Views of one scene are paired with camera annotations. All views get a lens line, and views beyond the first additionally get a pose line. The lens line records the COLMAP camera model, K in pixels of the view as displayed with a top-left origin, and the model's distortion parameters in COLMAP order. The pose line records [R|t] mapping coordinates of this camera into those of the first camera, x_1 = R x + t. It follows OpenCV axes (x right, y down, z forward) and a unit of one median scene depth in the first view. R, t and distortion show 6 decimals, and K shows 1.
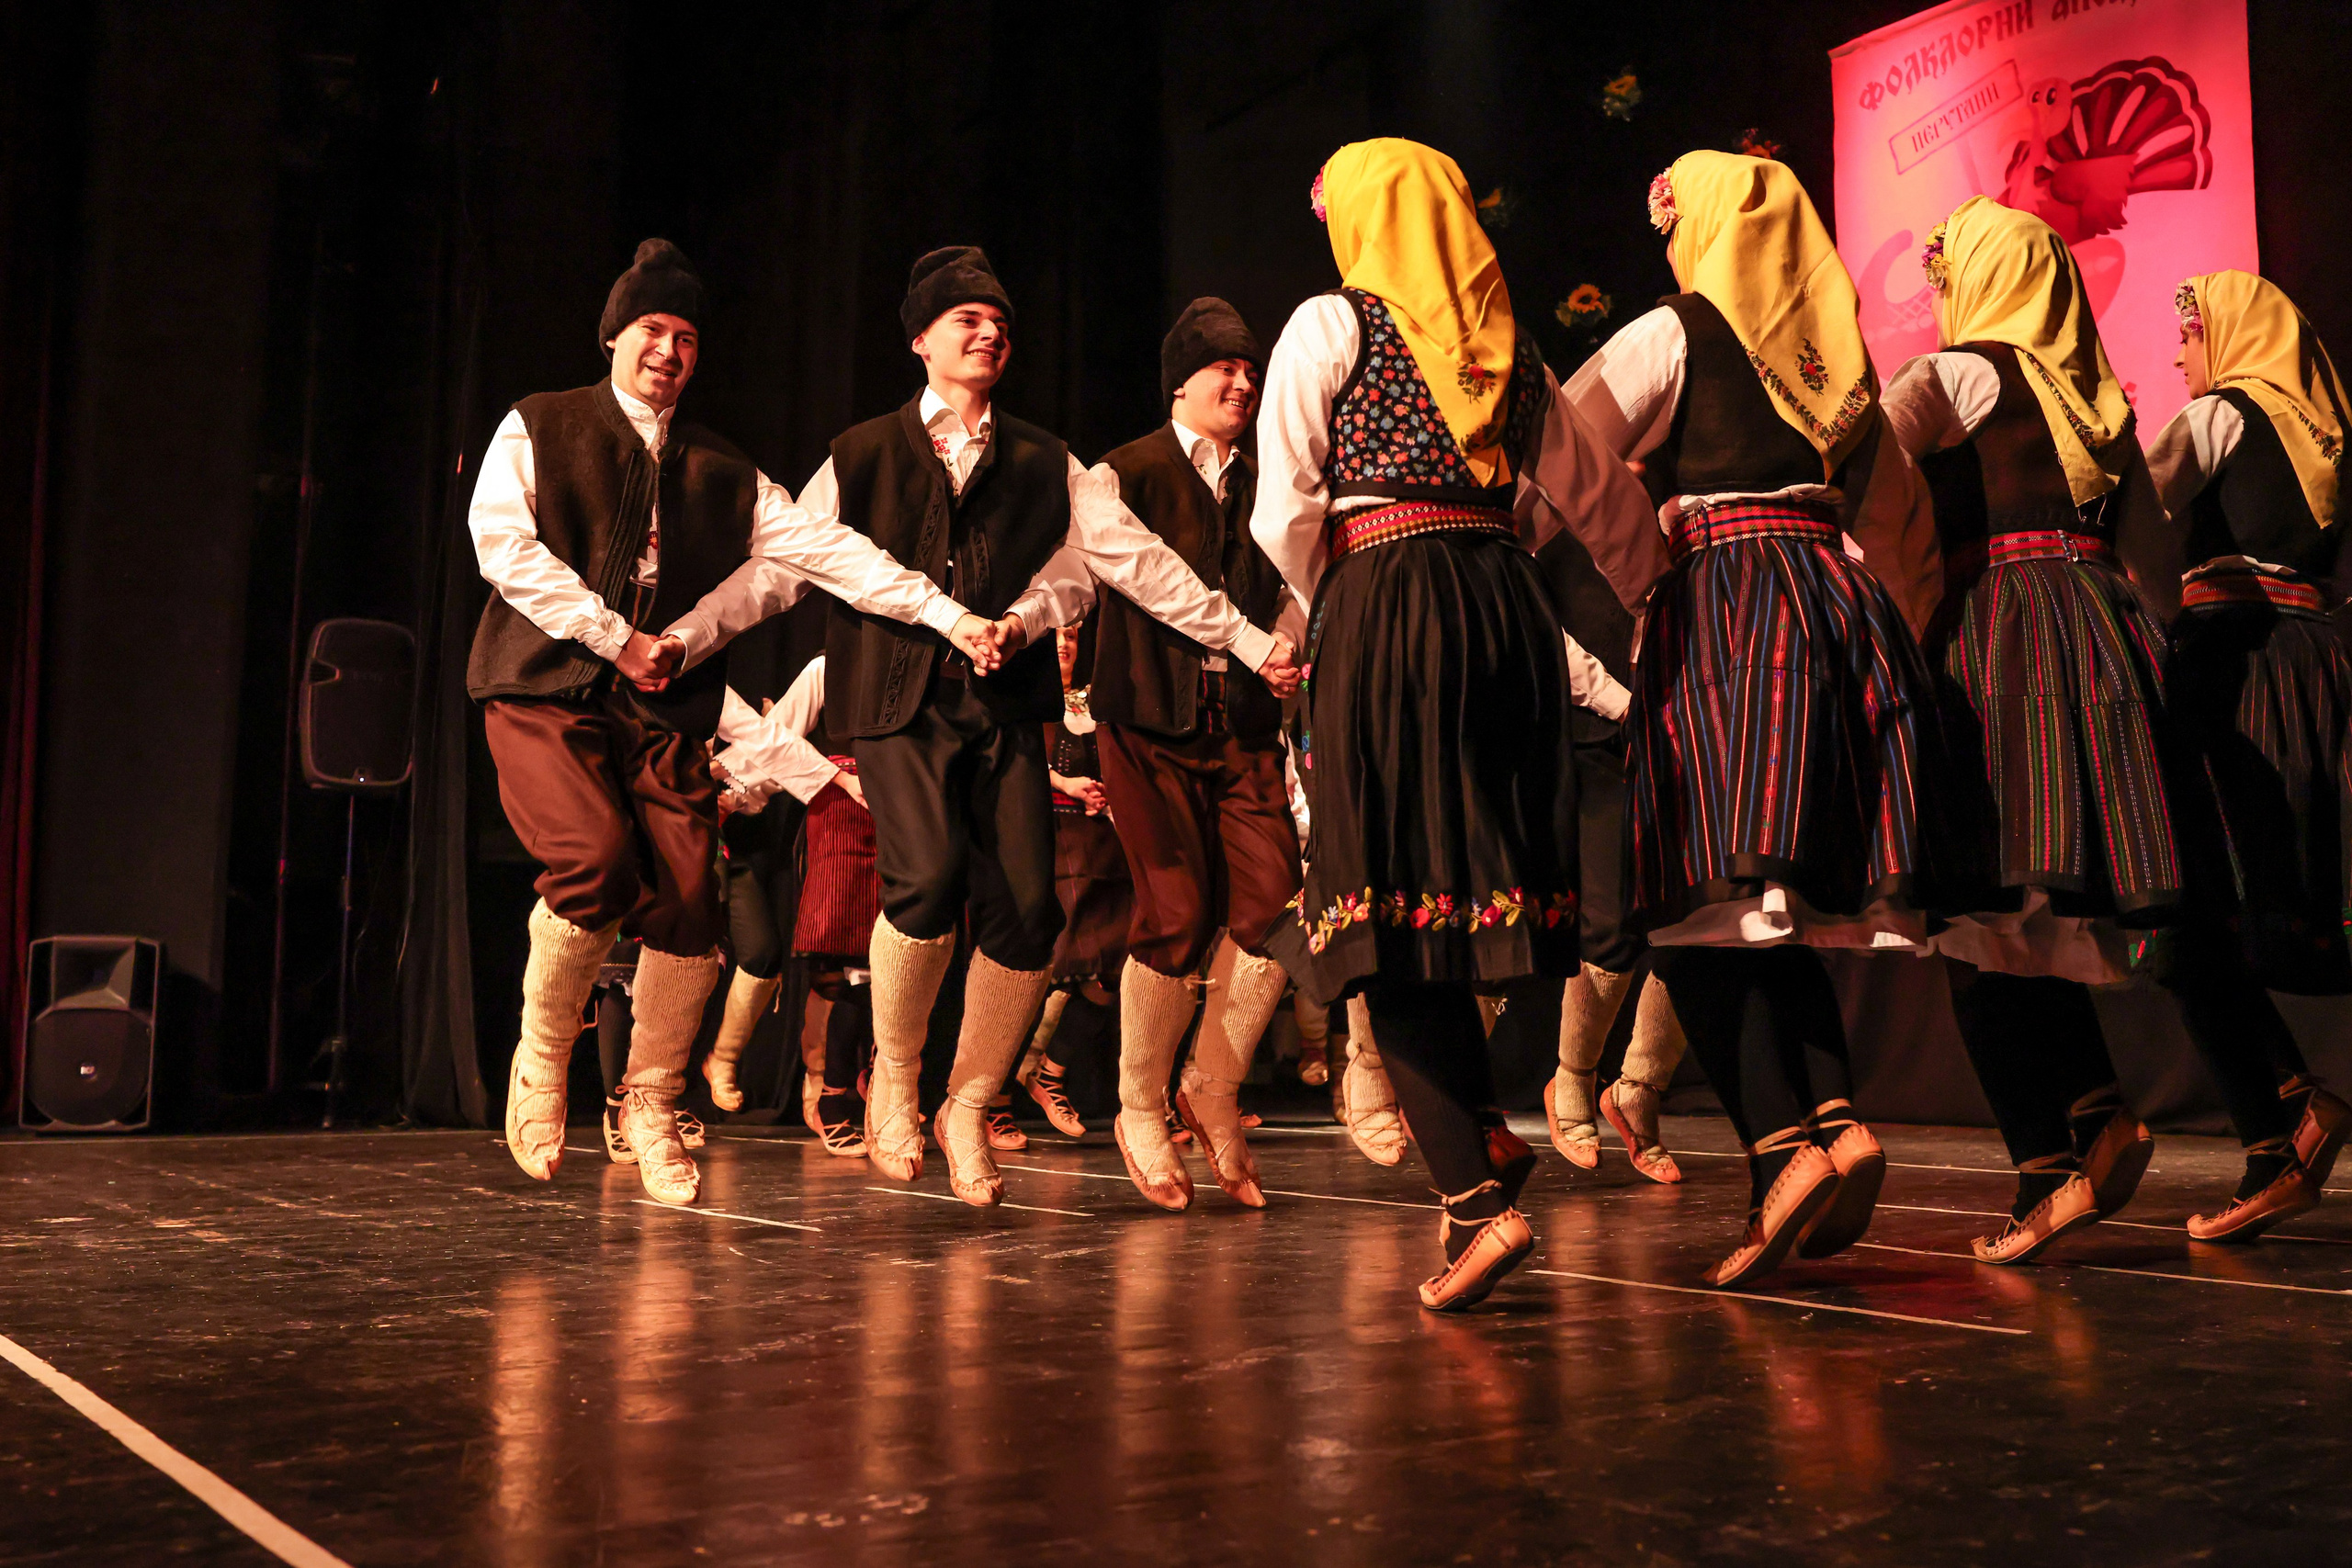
lens RADIAL K [[2227.1, 0, 1176.9], [0, 2227.1, 772.5], [0, 0, 1]] dist [-0.004790, 0.000000]
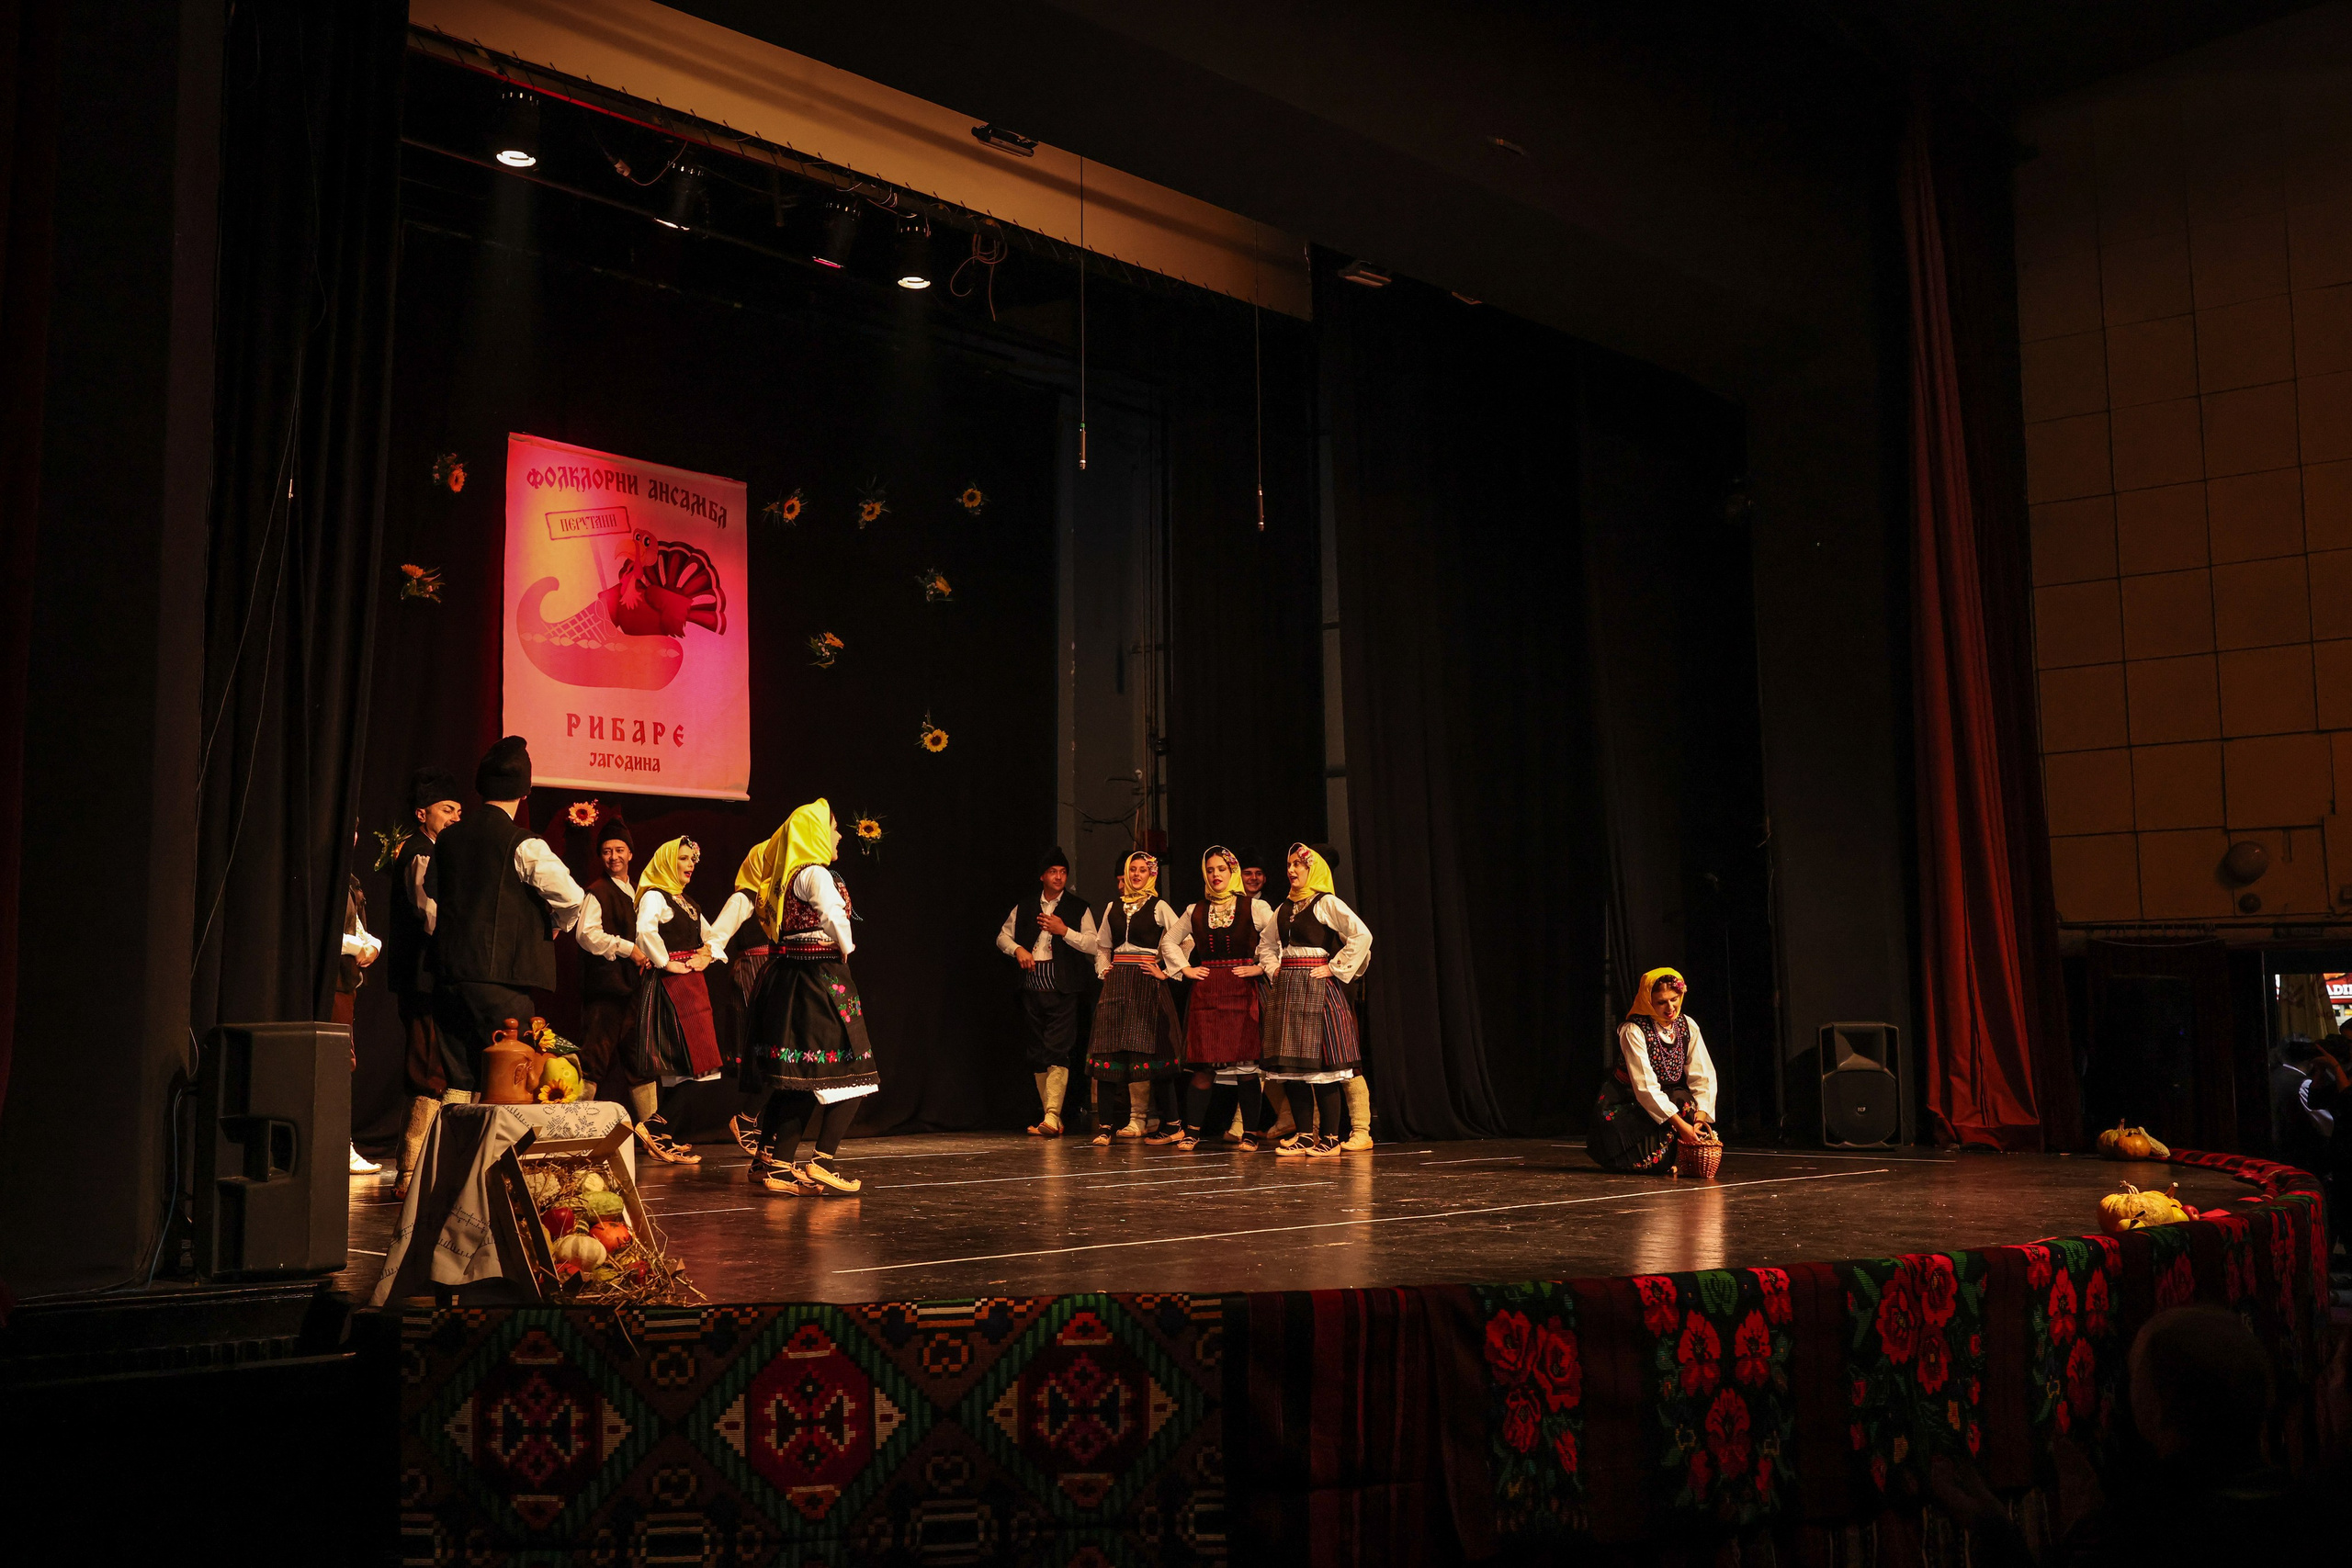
lens RADIAL K [[2227.1, 0, 1189.4], [0, 2227.1, 776.9], [0, 0, 1]] dist [-0.004790, 0.000000]
pose [[-0.152874, 0.117313, 0.981258, -1.336568], [-0.107450, 0.985070, -0.134508, 0.060195], [-0.982387, -0.125999, -0.137986, 0.806928]]
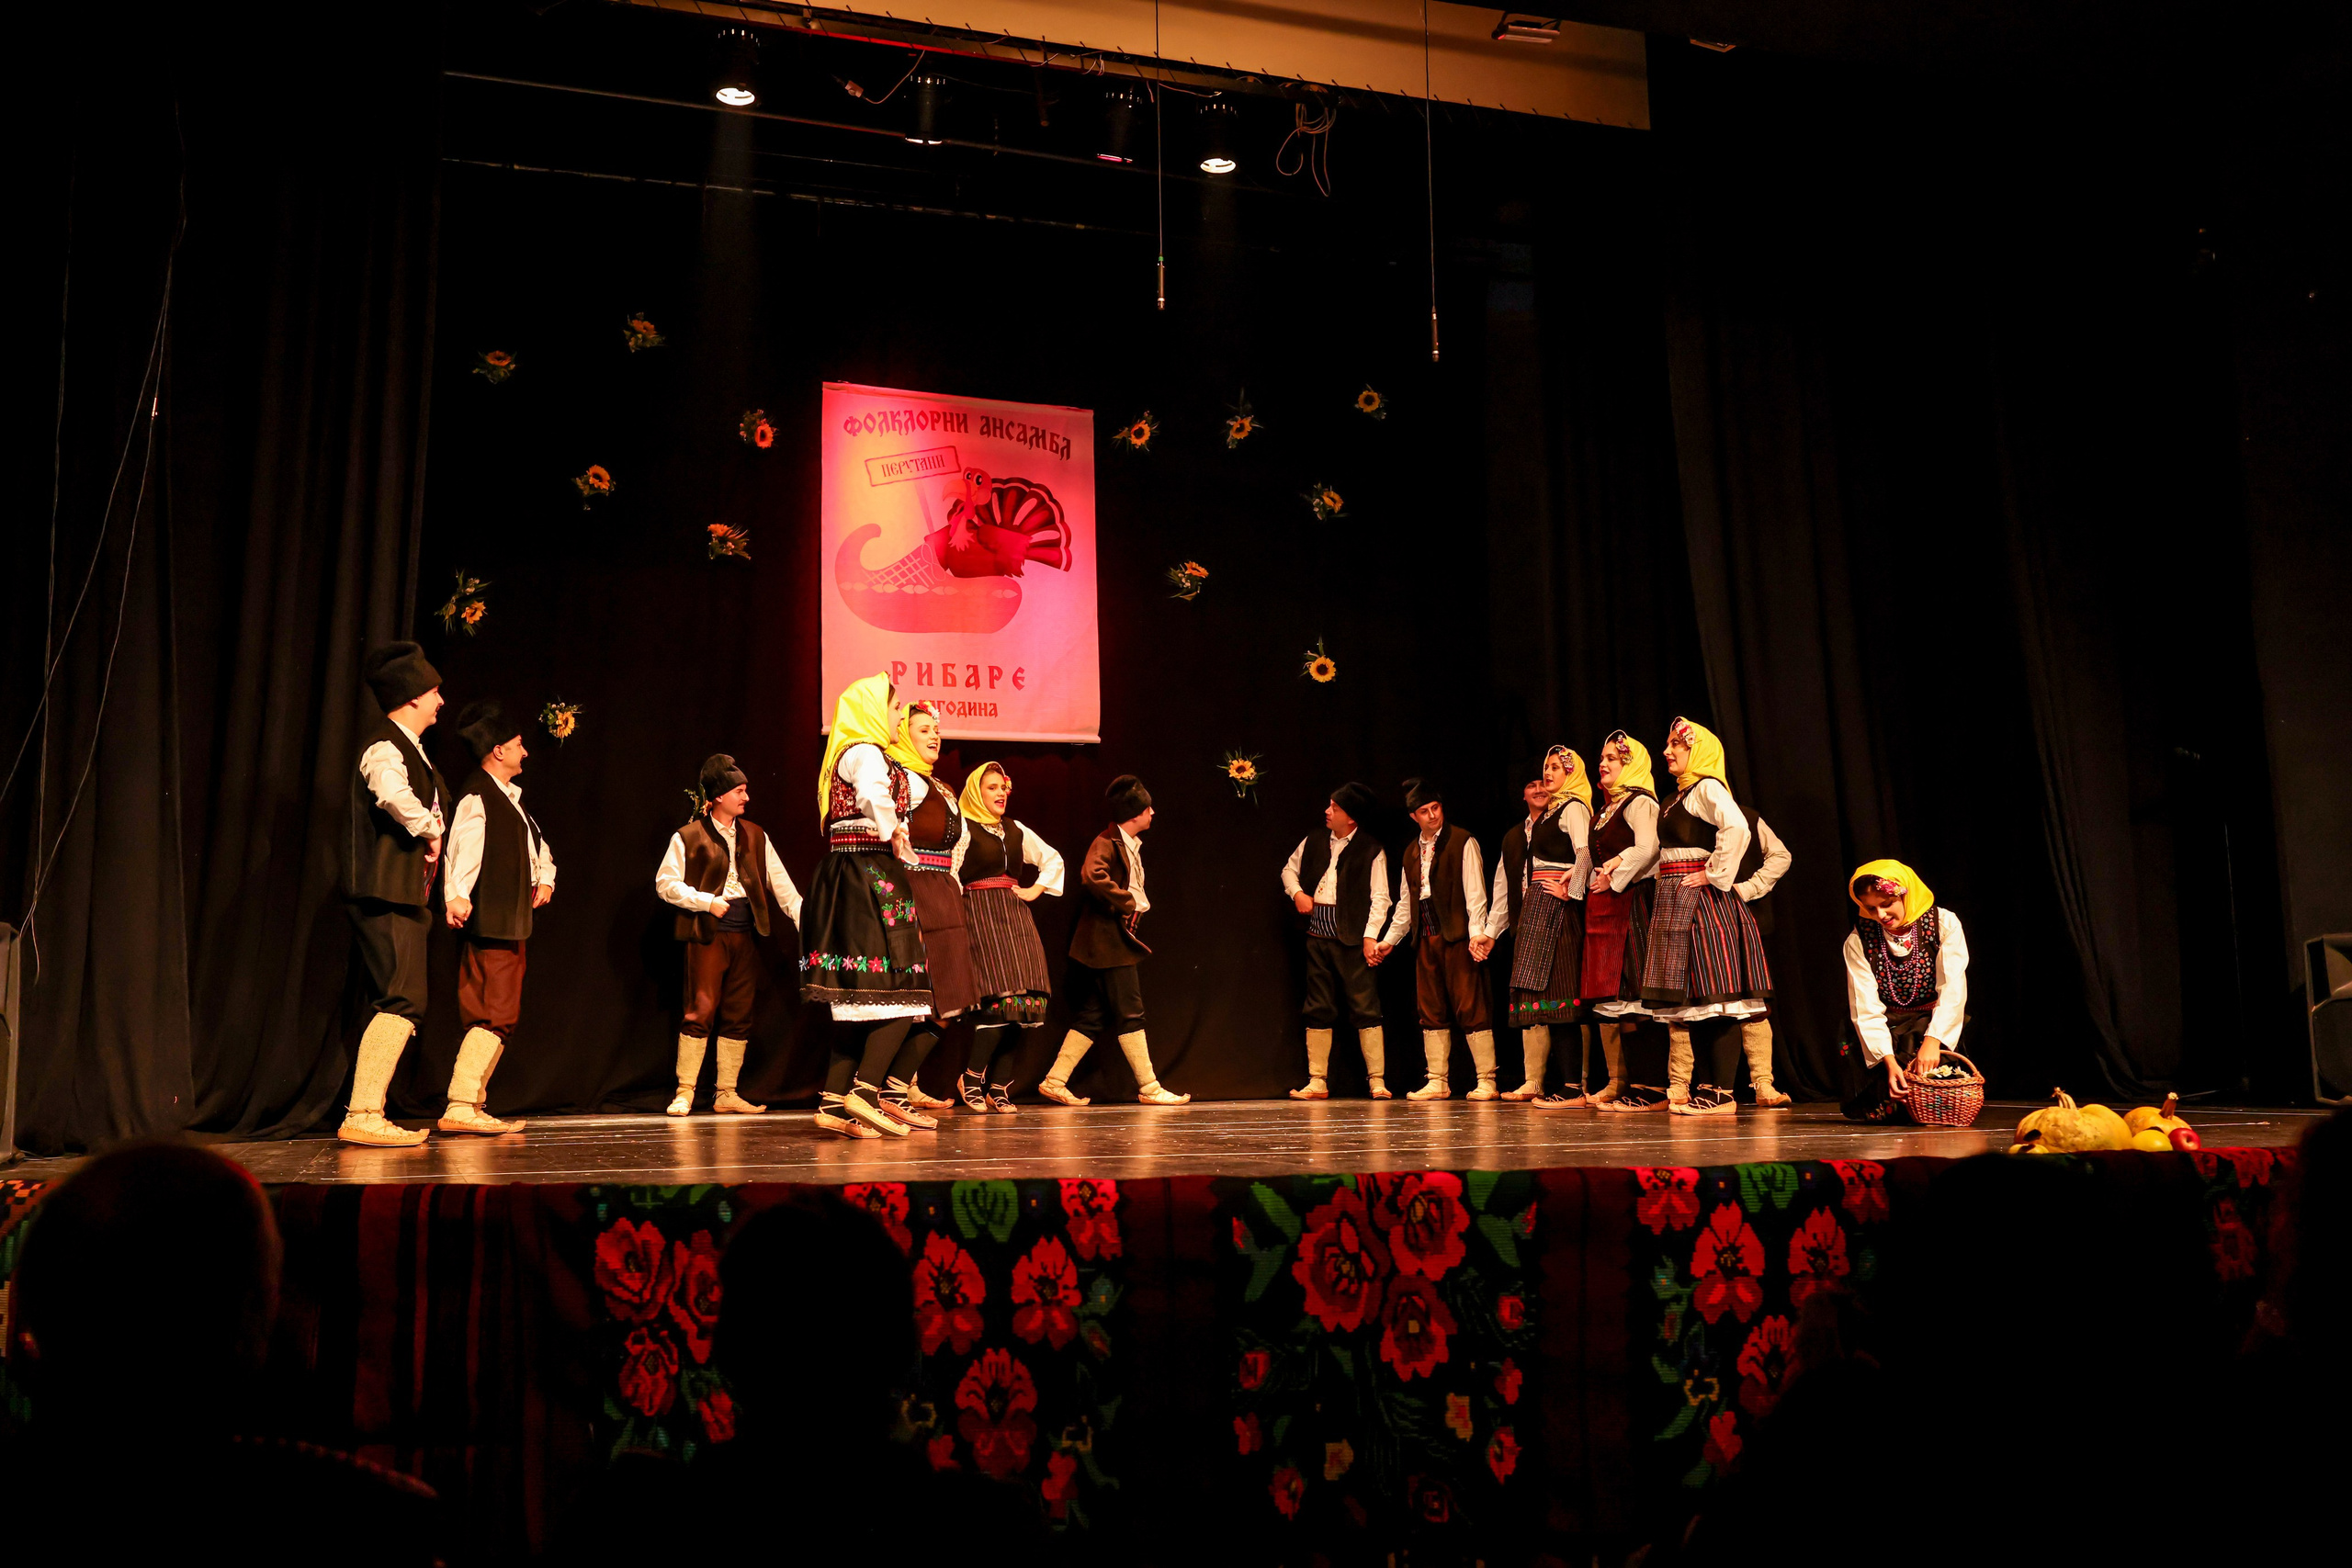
lens RADIAL K [[2227.1, 0, 1180.4], [0, 2227.1, 780.5], [0, 0, 1]] dist [-0.004790, 0.000000]
pose [[0.284360, 0.117023, 0.951549, -1.118920], [-0.097394, 0.990914, -0.092759, 0.056479], [-0.953758, -0.066298, 0.293173, 0.357963]]
